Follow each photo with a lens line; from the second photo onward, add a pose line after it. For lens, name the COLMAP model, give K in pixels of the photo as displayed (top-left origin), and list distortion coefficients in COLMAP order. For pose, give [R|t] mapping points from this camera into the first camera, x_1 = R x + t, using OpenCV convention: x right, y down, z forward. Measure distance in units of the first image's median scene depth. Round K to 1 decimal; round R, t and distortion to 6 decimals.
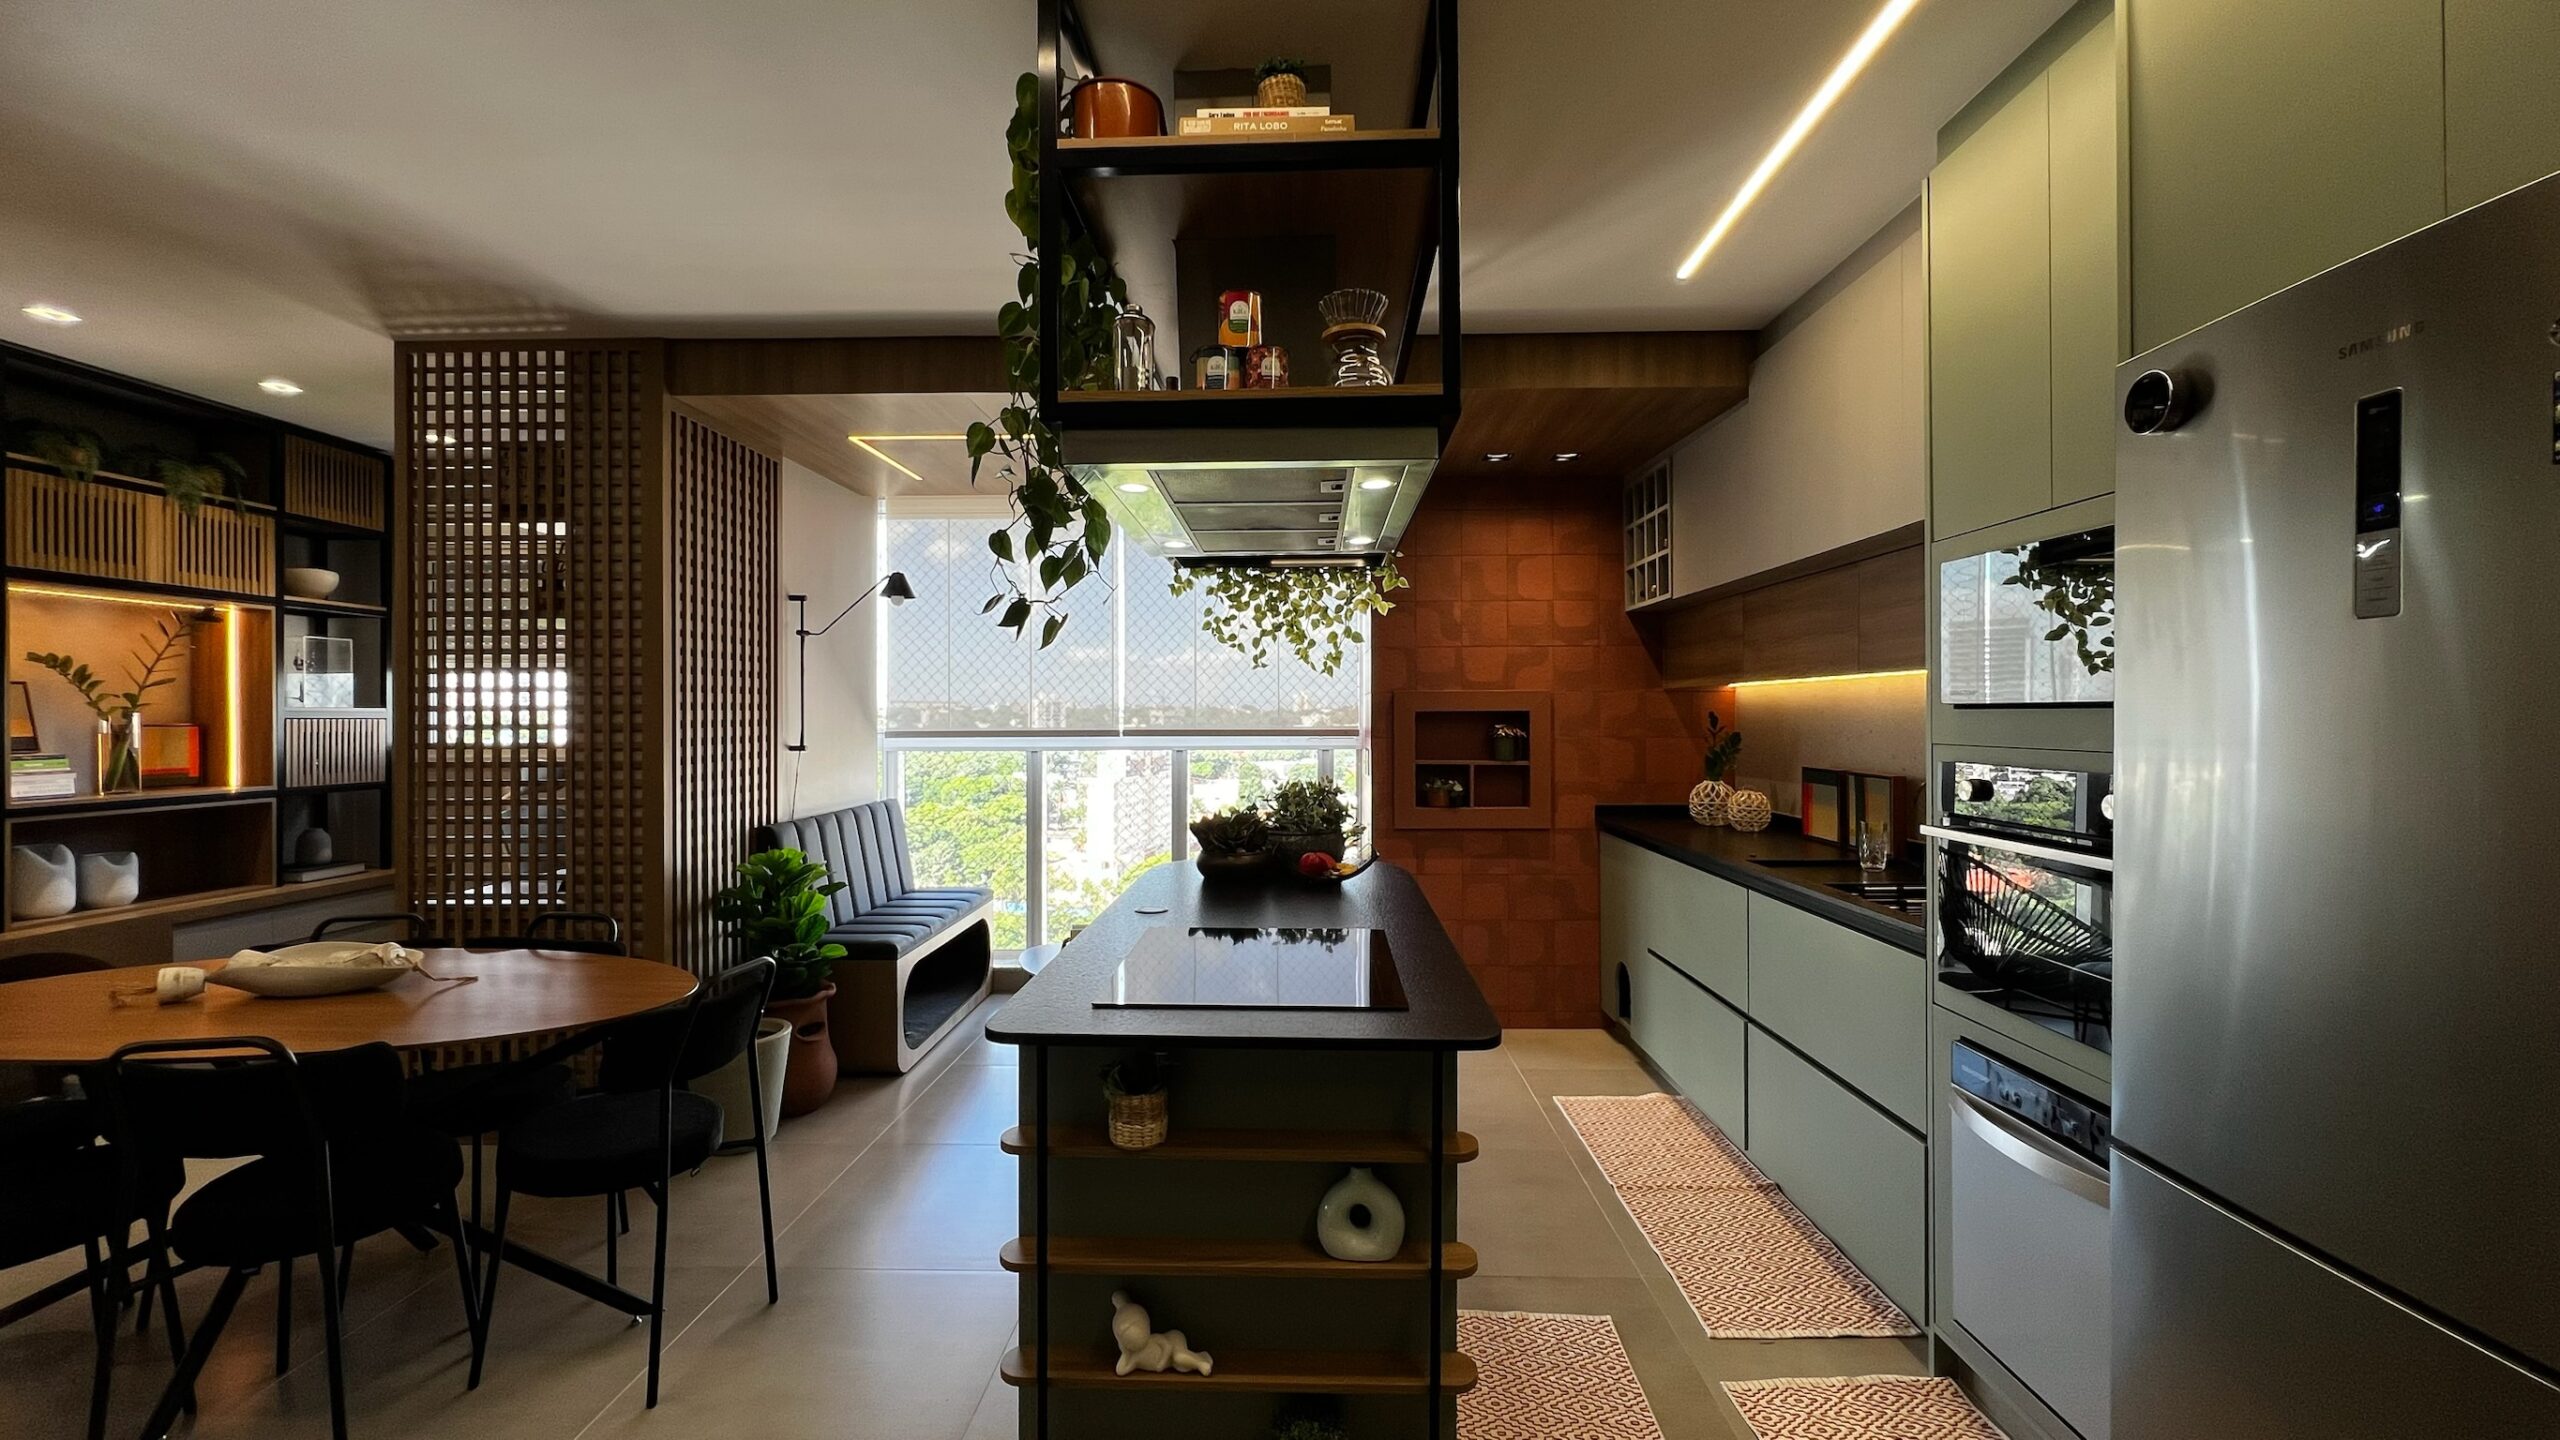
lens RADIAL K [[1029.6, 0, 1280.1], [0, 1029.6, 714.5], [0, 0, 1]] dist [-0.001098, 0.001068]
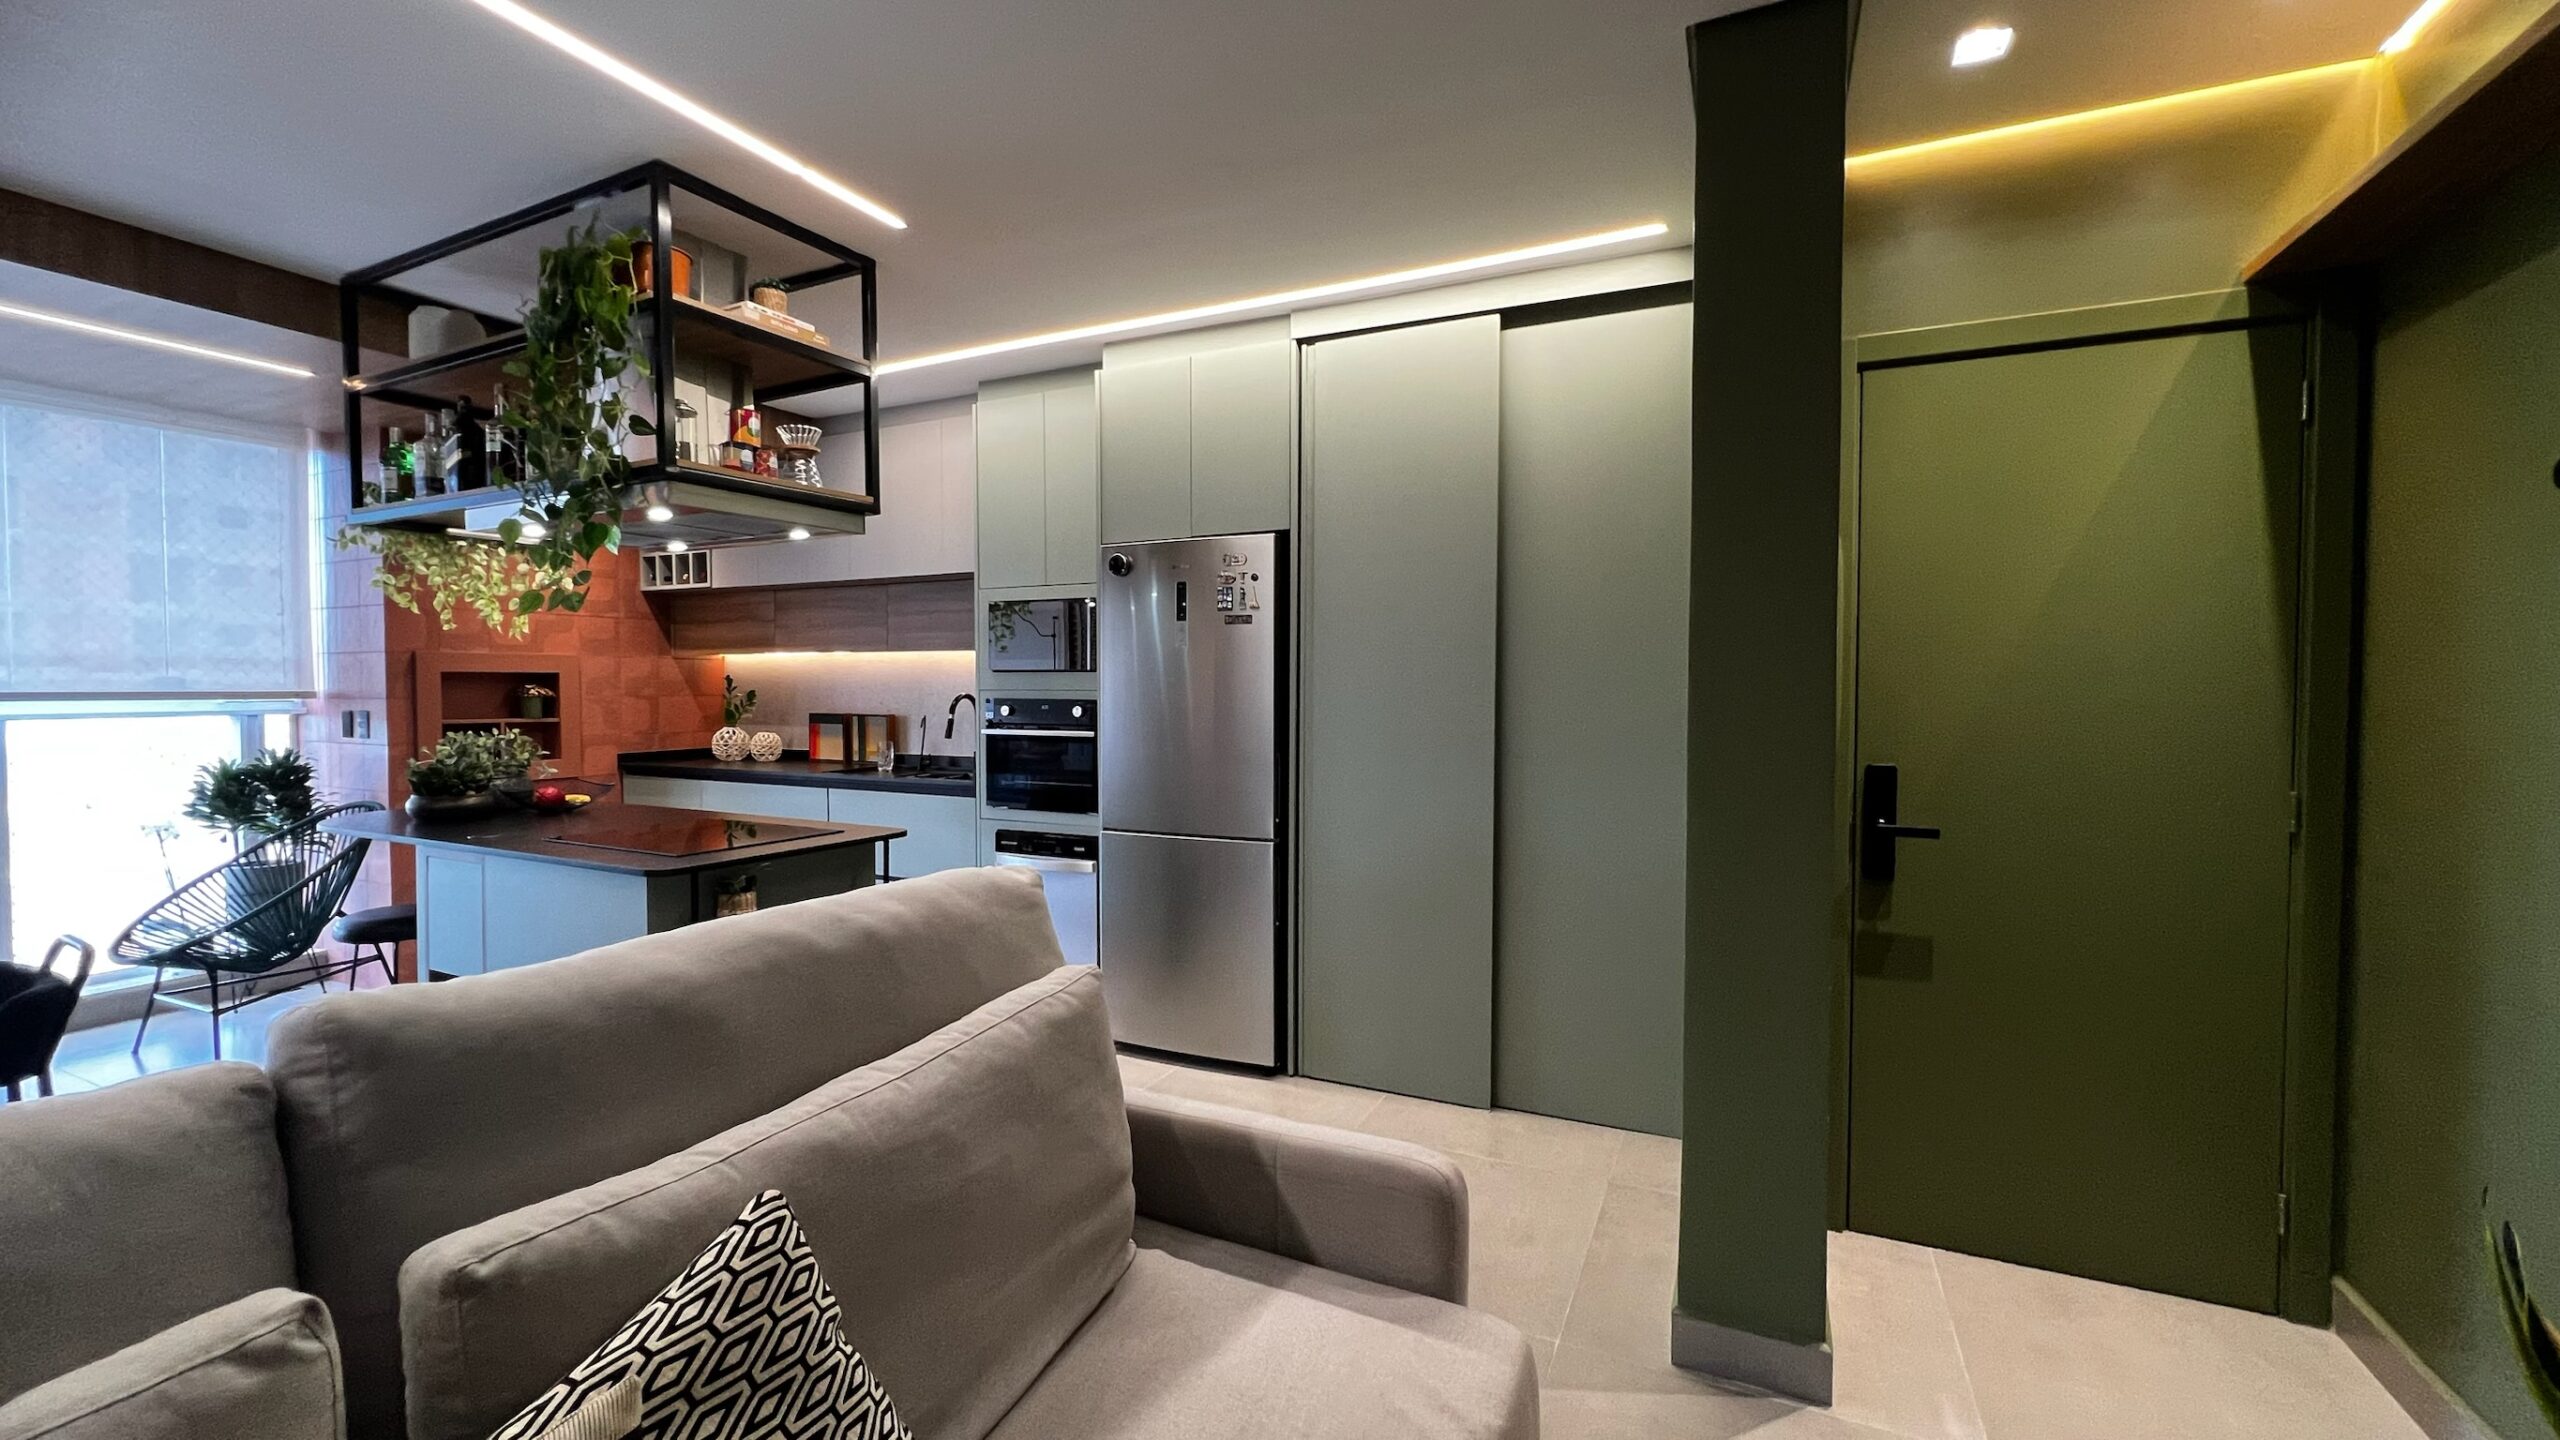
lens RADIAL K [[1029.6, 0, 1278.5], [0, 1029.6, 715.4], [0, 0, 1]] dist [-0.001098, 0.001068]
pose [[0.409457, -0.024079, 0.912011, -0.541303], [-0.003063, 0.999610, 0.027767, 0.011023], [-0.912324, -0.014163, 0.409224, -0.198494]]
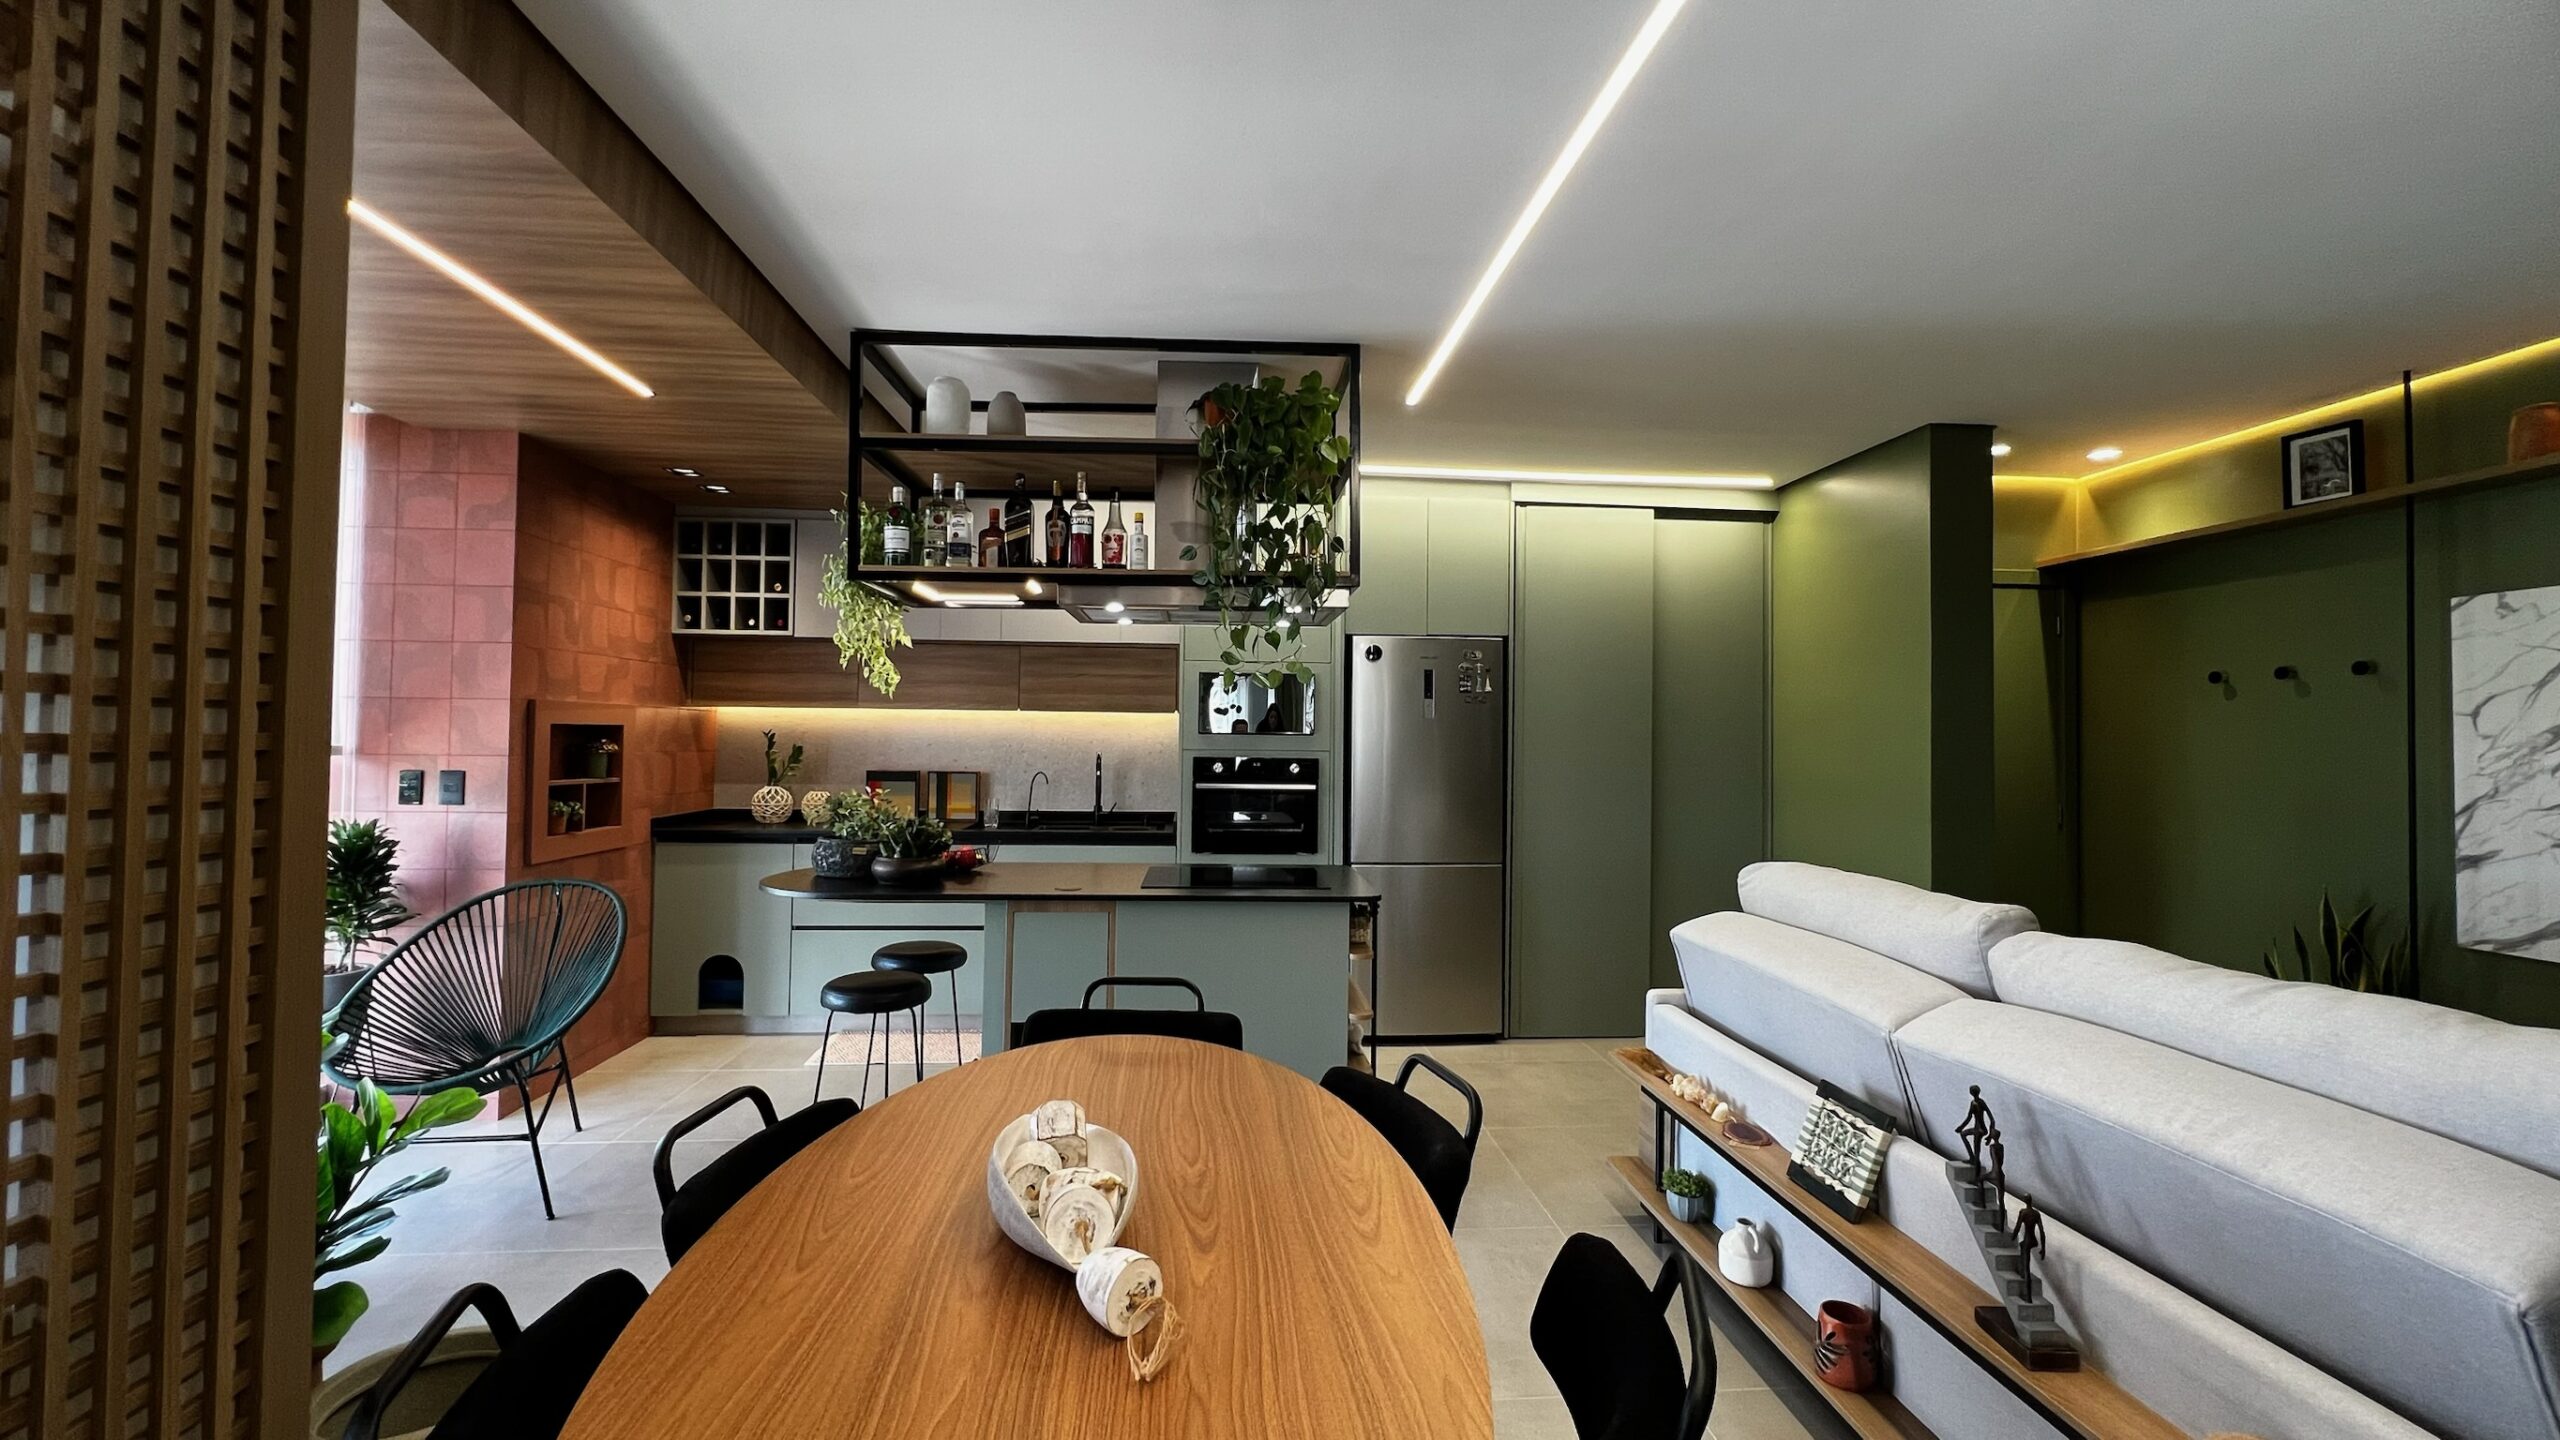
lens RADIAL K [[1029.6, 0, 1279.8], [0, 1029.6, 714.4], [0, 0, 1]] dist [-0.001098, 0.001068]
pose [[-0.101756, 0.027256, 0.994436, -0.925194], [-0.012832, 0.999505, -0.028708, 0.007137], [-0.994727, -0.015682, -0.101356, 0.577431]]
